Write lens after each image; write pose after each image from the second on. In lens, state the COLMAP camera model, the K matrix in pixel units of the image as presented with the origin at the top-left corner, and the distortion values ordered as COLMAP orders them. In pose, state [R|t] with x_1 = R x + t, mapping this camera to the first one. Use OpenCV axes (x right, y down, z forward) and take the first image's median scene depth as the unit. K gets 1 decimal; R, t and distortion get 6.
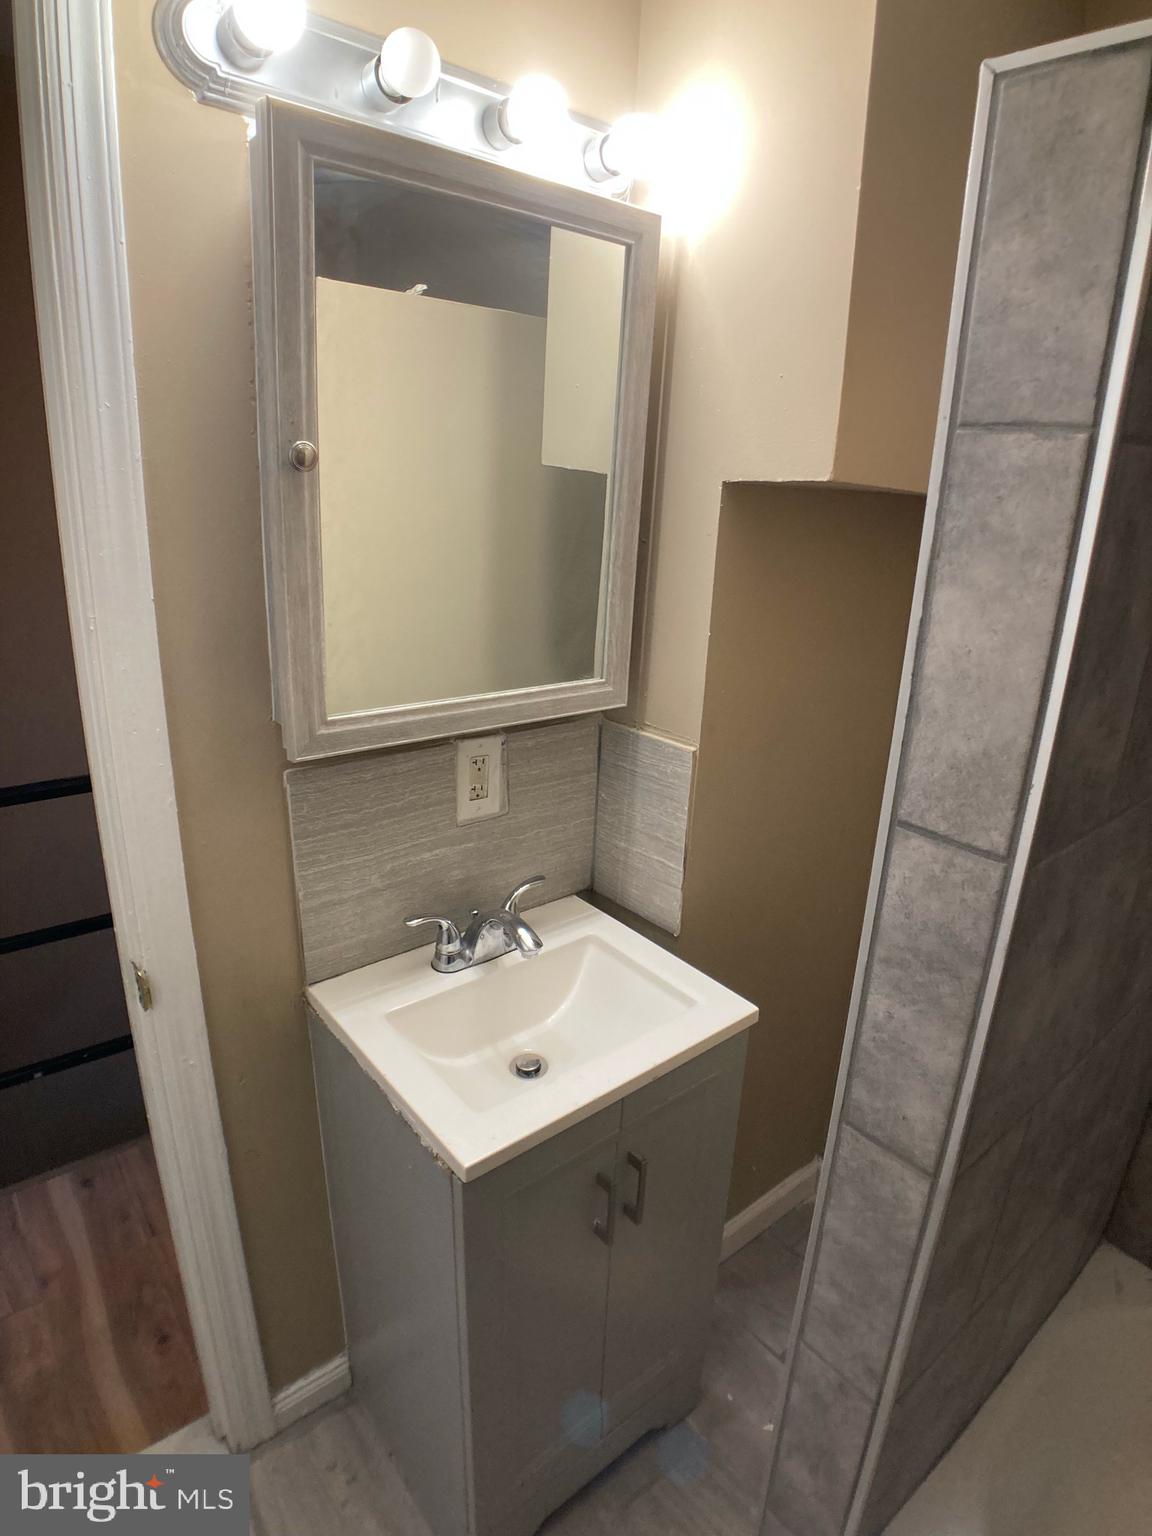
lens RADIAL K [[851.5, 0, 620.1], [0, 851.5, 771.5], [0, 0, 1]] dist [-0.091285, 0.016647]
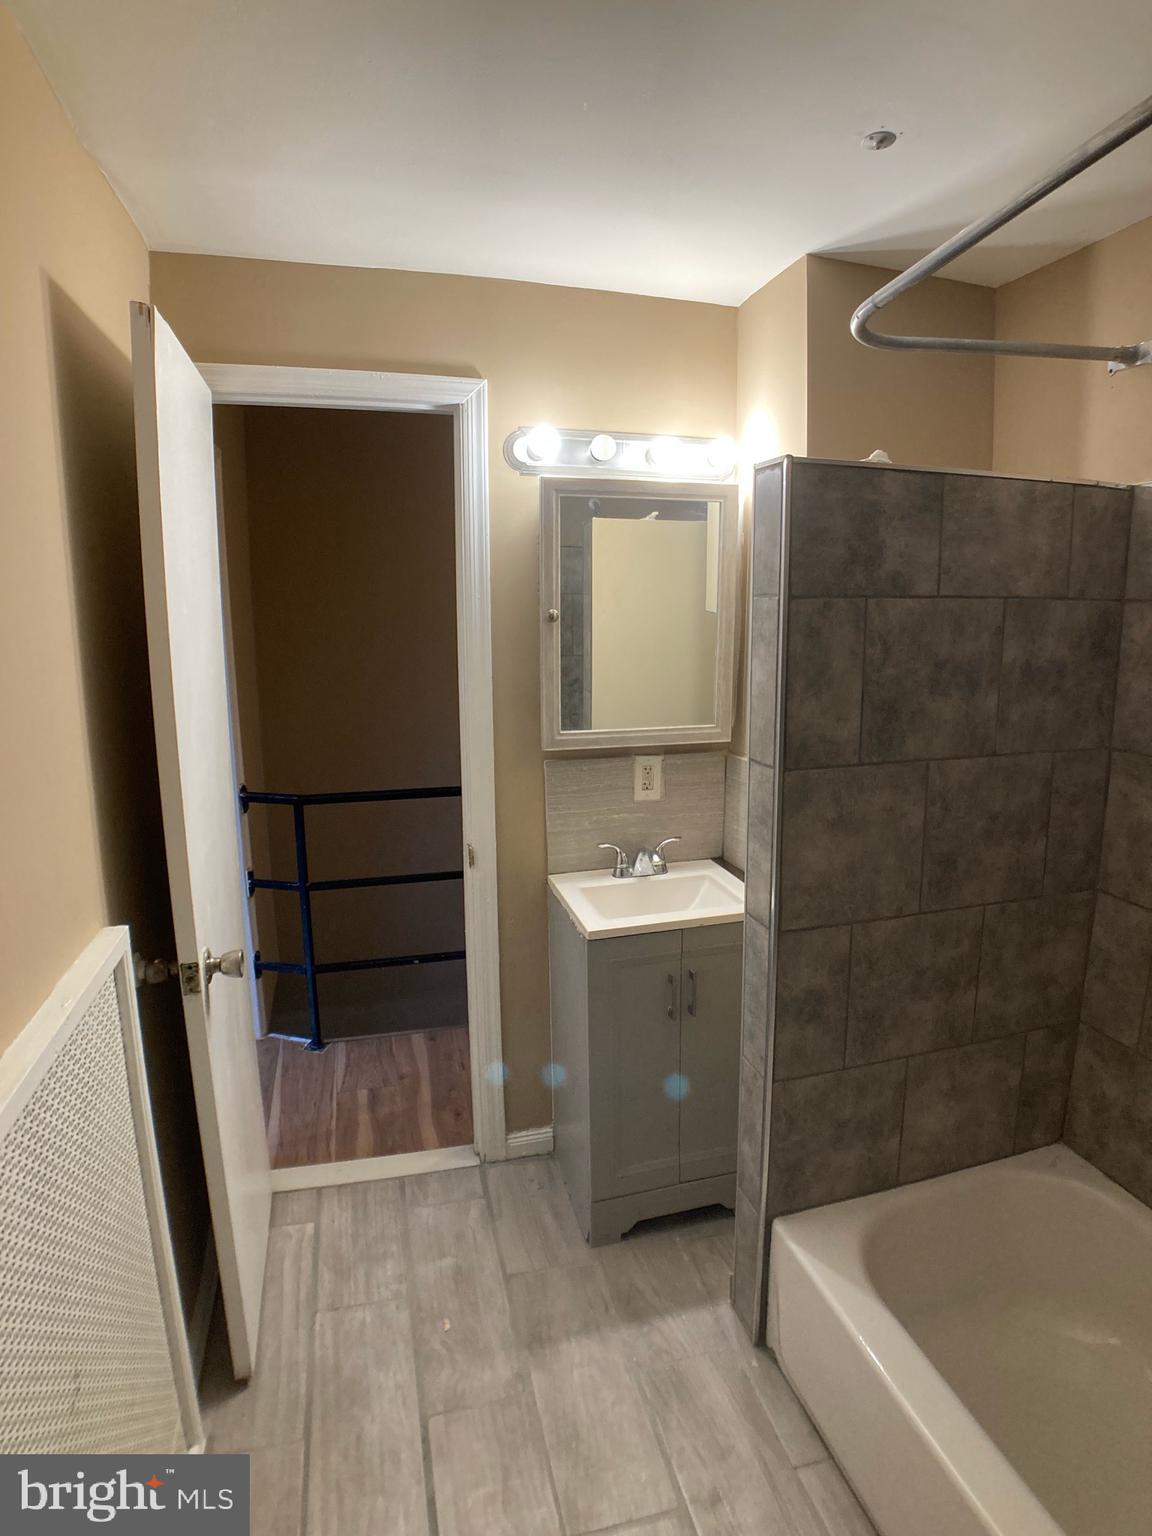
lens RADIAL K [[851.5, 0, 610.1], [0, 851.5, 747.4], [0, 0, 1]] dist [-0.091285, 0.016647]
pose [[0.910229, 0.014083, -0.413865, 0.681661], [-0.084592, 0.984670, -0.152540, 0.301069], [0.405372, 0.173856, 0.897467, -0.913811]]
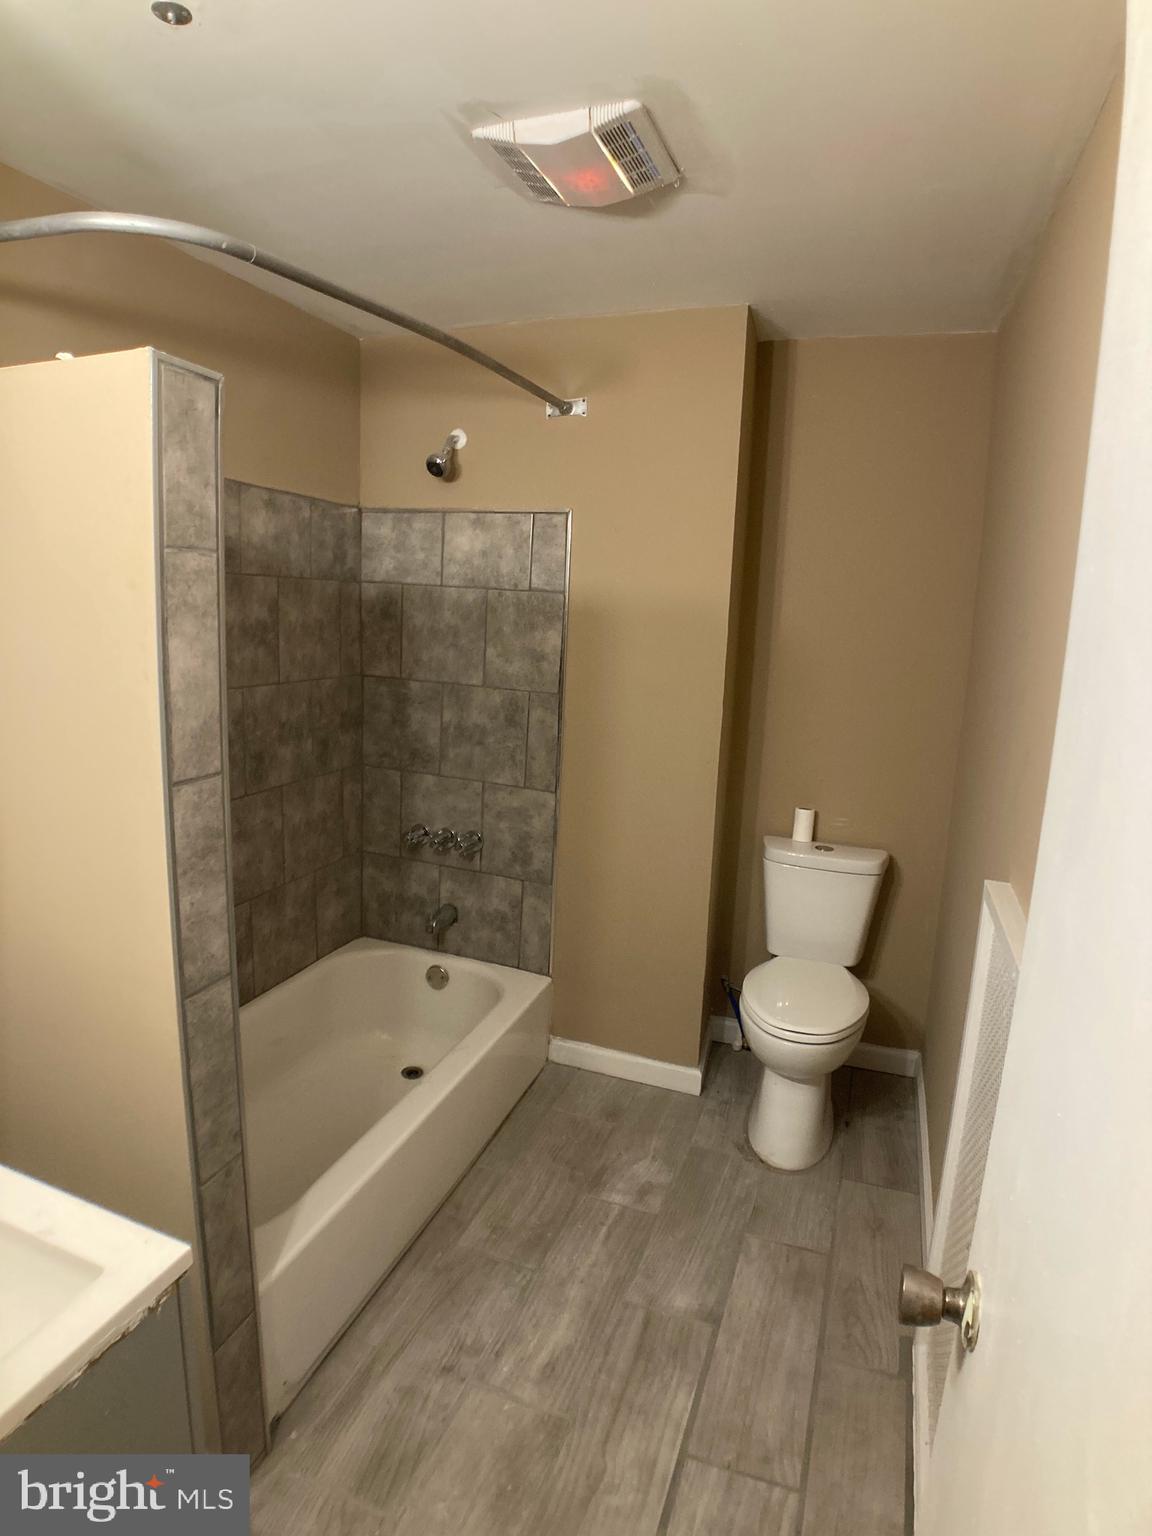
lens RADIAL K [[851.5, 0, 571.2], [0, 851.5, 757.4], [0, 0, 1]] dist [-0.091285, 0.016647]
pose [[-0.484881, -0.225275, 0.845069, -0.984547], [0.215015, 0.905895, 0.364861, -0.290215], [-0.847737, 0.358616, -0.390814, 0.689654]]
